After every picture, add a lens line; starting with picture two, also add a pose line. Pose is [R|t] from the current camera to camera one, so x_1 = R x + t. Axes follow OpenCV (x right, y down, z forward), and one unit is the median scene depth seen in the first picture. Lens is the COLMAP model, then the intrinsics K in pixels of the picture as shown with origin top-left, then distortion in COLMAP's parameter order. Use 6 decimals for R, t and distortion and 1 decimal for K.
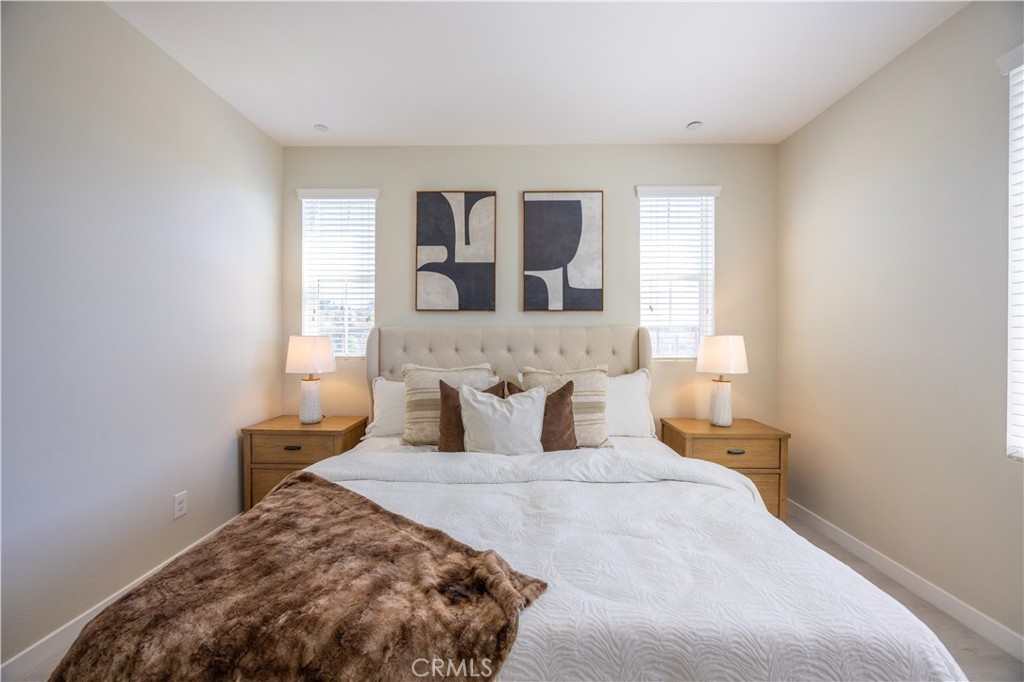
lens RADIAL K [[387.3, 0, 514.6], [0, 387.3, 341.2], [0, 0, 1]] dist [-0.005310, 0.000172]
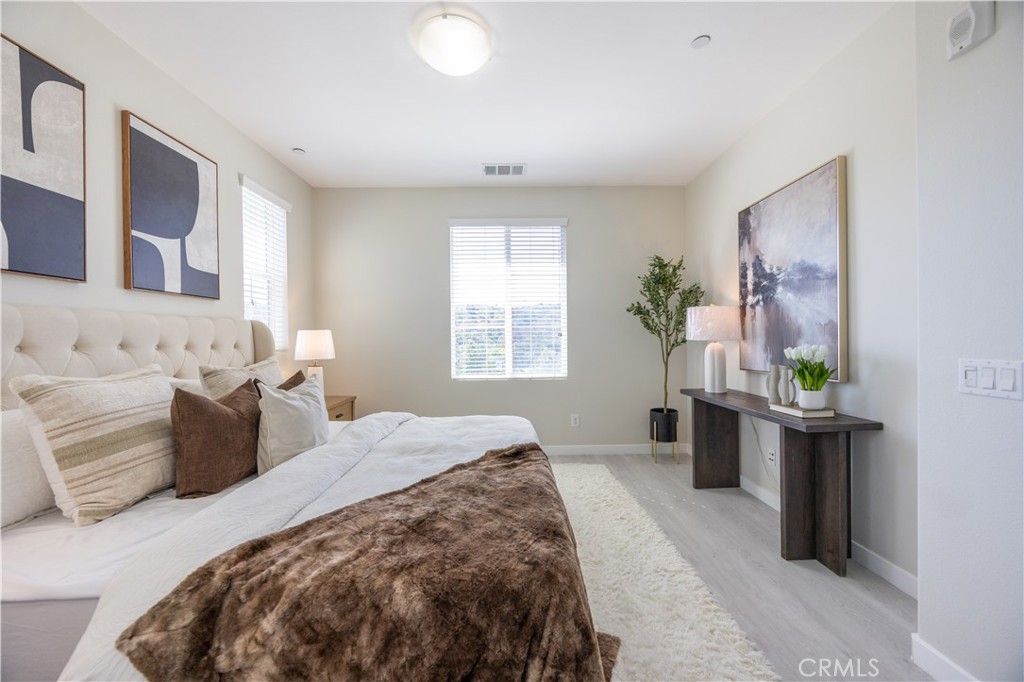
lens RADIAL K [[387.3, 0, 515.5], [0, 387.3, 339.2], [0, 0, 1]] dist [-0.005310, 0.000172]
pose [[-0.029929, -0.002909, 0.999548, -0.671905], [0.013299, 0.999906, 0.003308, 0.017502], [-0.999464, 0.013392, -0.029887, 0.352067]]
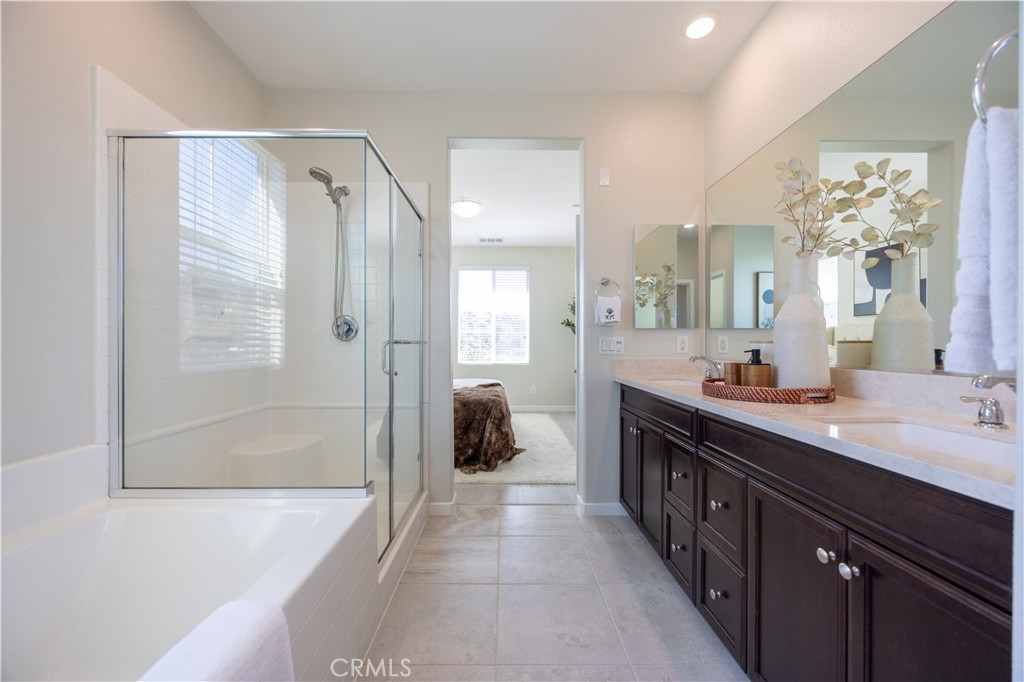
lens RADIAL K [[387.3, 0, 508.5], [0, 387.3, 344.4], [0, 0, 1]] dist [-0.005310, 0.000172]
pose [[-0.021348, 0.006424, 0.999751, -1.507169], [0.000030, 0.999979, -0.006425, 0.059029], [-0.999772, -0.000107, -0.021348, 0.297424]]
